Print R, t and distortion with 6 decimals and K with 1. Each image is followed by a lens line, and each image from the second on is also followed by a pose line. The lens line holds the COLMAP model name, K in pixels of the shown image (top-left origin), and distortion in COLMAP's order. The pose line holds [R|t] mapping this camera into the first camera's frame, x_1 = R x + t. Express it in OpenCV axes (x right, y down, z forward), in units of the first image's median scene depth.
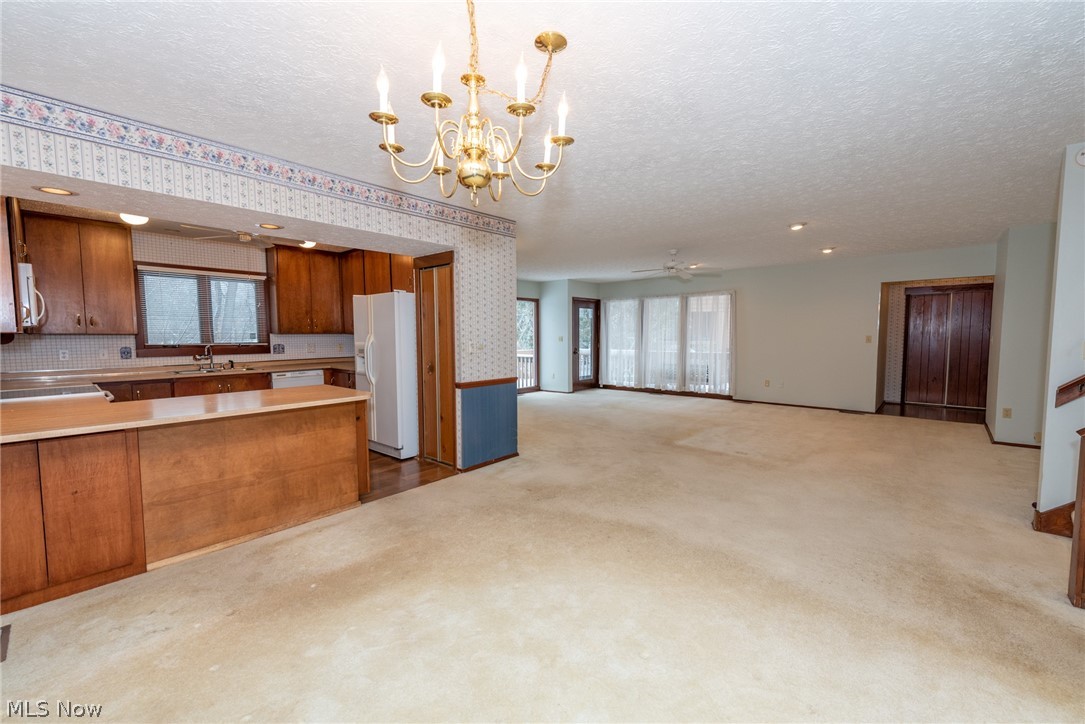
lens RADIAL K [[434.6, 0, 548.6], [0, 434.6, 364.3], [0, 0, 1]] dist [-0.001690, -0.000425]
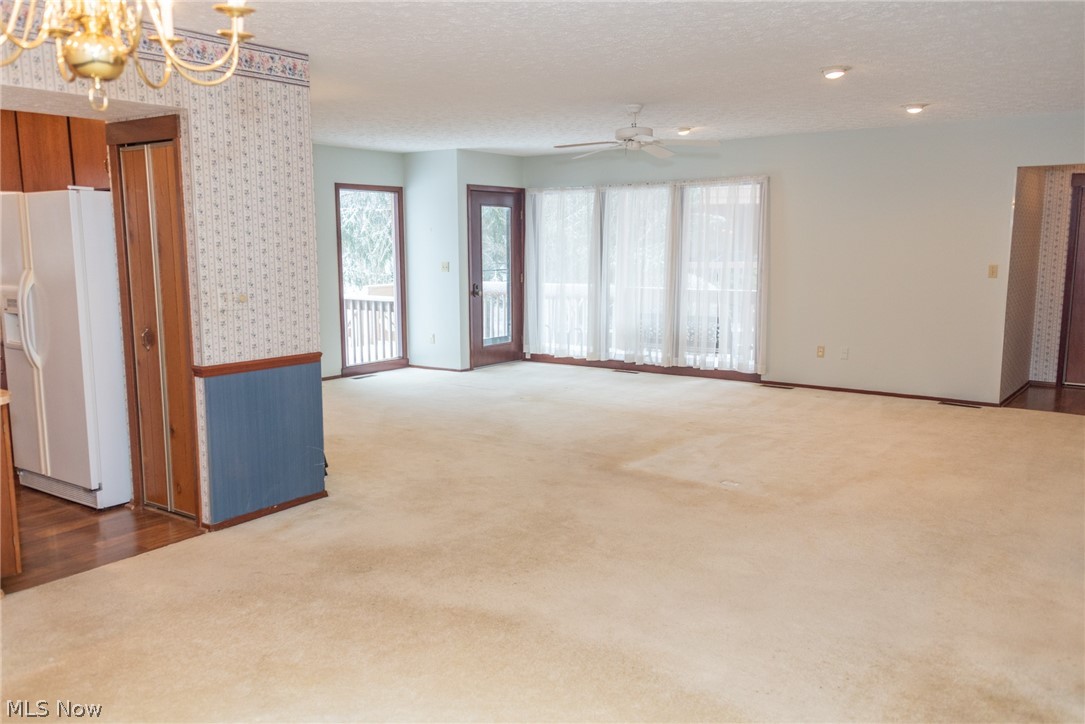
lens RADIAL K [[875.7, 0, 544.1], [0, 875.7, 366.6], [0, 0, 1]] dist [0.038190, -0.021789]
pose [[0.996428, -0.009850, 0.083874, 0.117508], [0.003713, 0.997325, 0.073005, -0.032143], [-0.084369, -0.072433, 0.993798, -0.107380]]
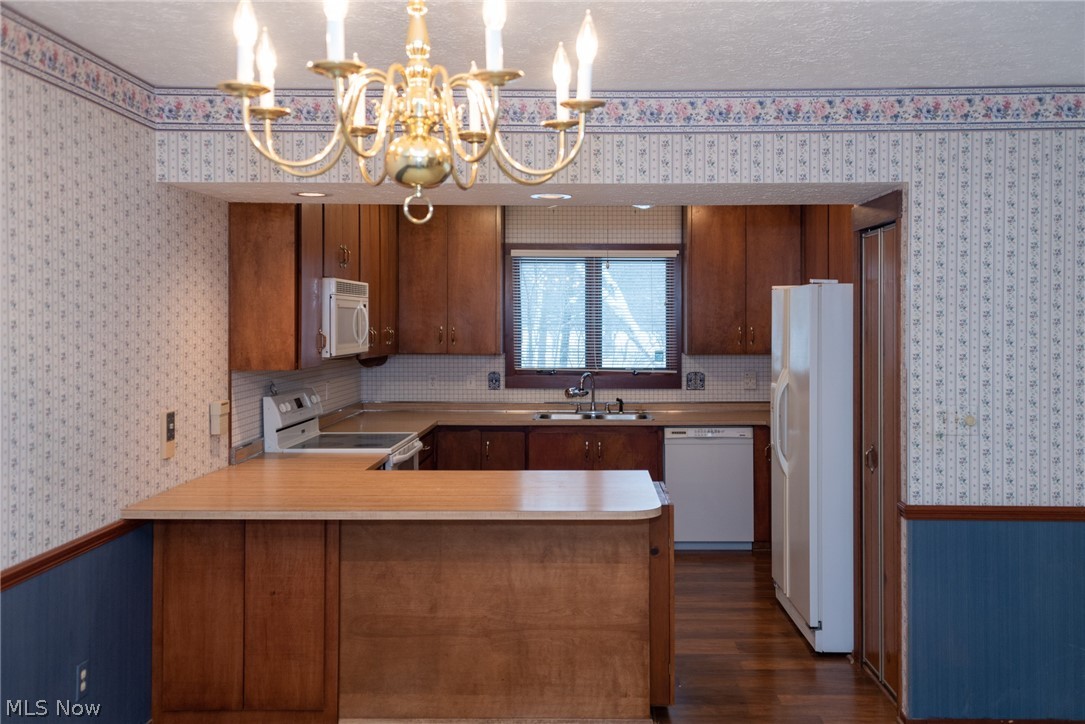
lens RADIAL K [[977.6, 0, 573.8], [0, 977.6, 321.9], [0, 0, 1]] dist [0.044092, -0.011495]
pose [[0.644755, 0.005209, -0.764372, 0.287337], [-0.055011, 0.997700, -0.039603, -0.070829], [0.762407, 0.067583, 0.643559, 0.131315]]
